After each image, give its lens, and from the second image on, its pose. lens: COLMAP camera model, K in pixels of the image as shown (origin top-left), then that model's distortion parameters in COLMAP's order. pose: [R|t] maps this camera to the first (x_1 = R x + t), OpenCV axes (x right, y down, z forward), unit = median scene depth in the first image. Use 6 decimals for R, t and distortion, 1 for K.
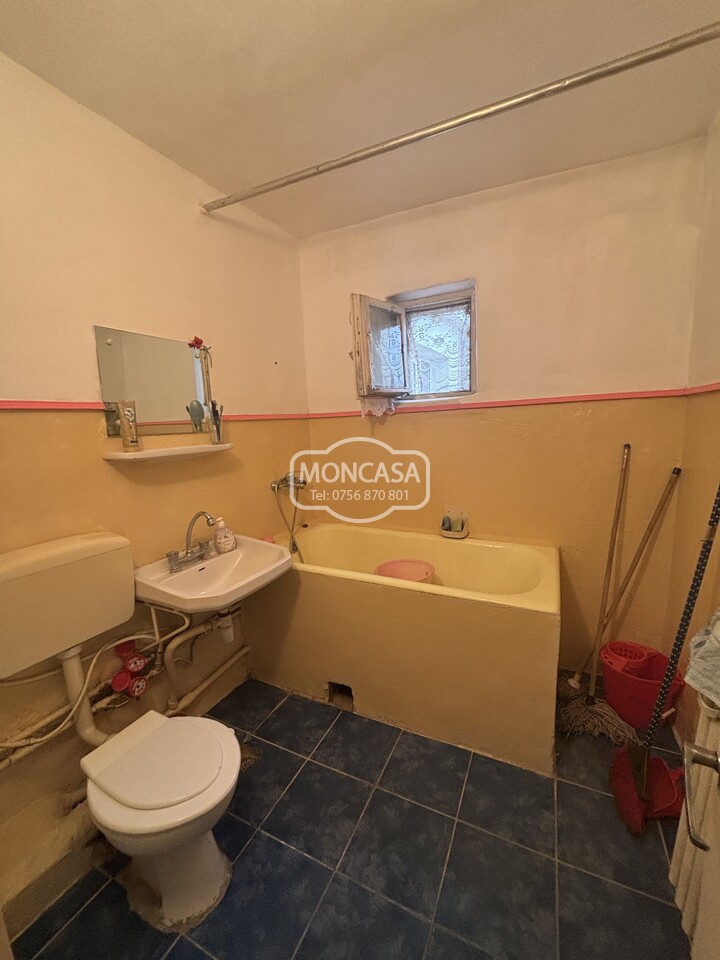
lens RADIAL K [[387.8, 0, 362.2], [0, 387.8, 477.5], [0, 0, 1]] dist [-0.005536, 0.002176]
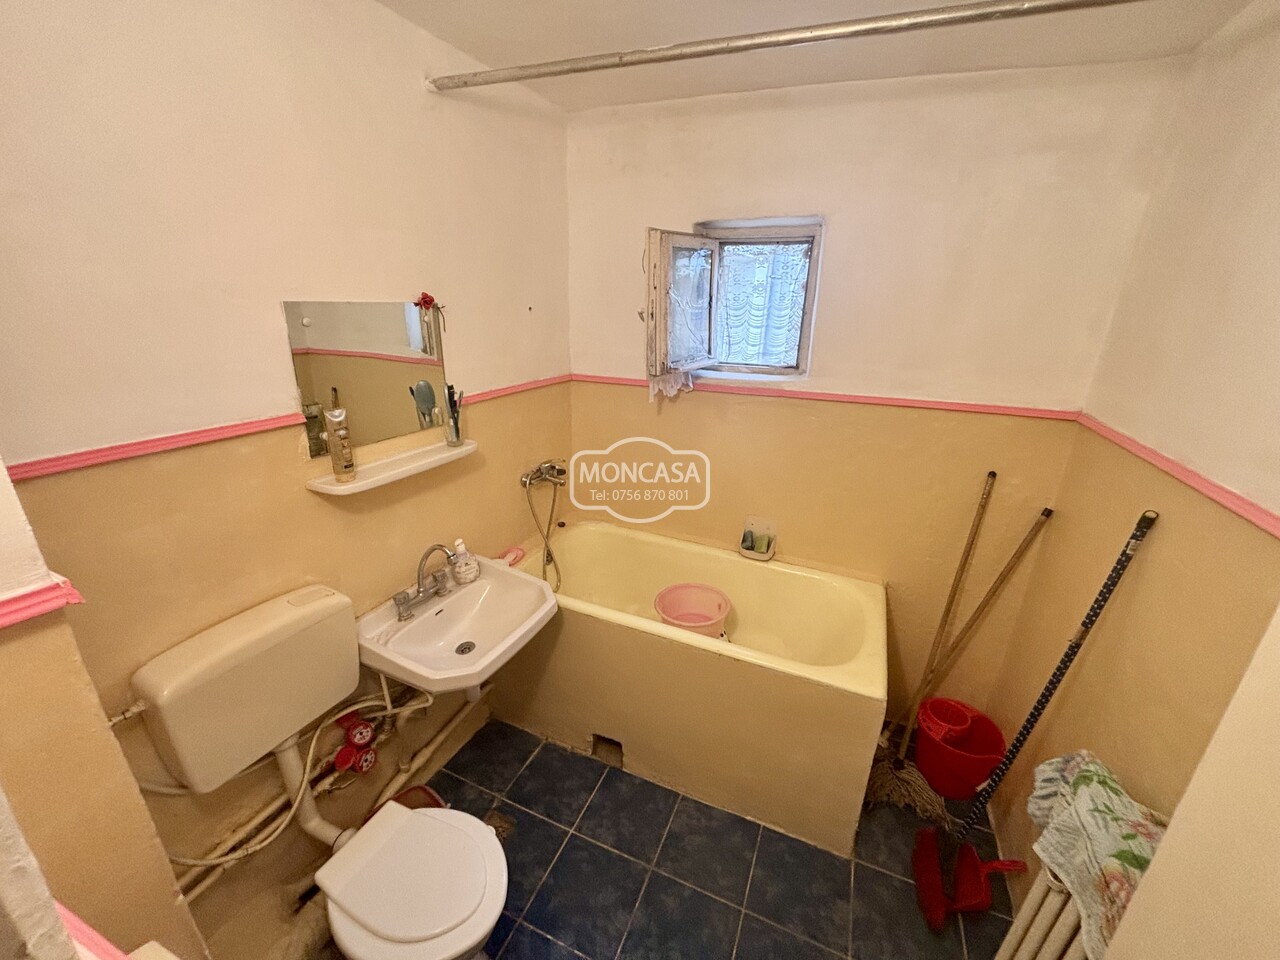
lens RADIAL K [[517.1, 0, 639.6], [0, 517.1, 477.6], [0, 0, 1]] dist [-0.005536, 0.002176]
pose [[0.996999, 0.047294, 0.061285, -0.089576], [-0.057791, 0.981456, 0.182767, -0.233619], [-0.051505, -0.185760, 0.981244, 0.019048]]
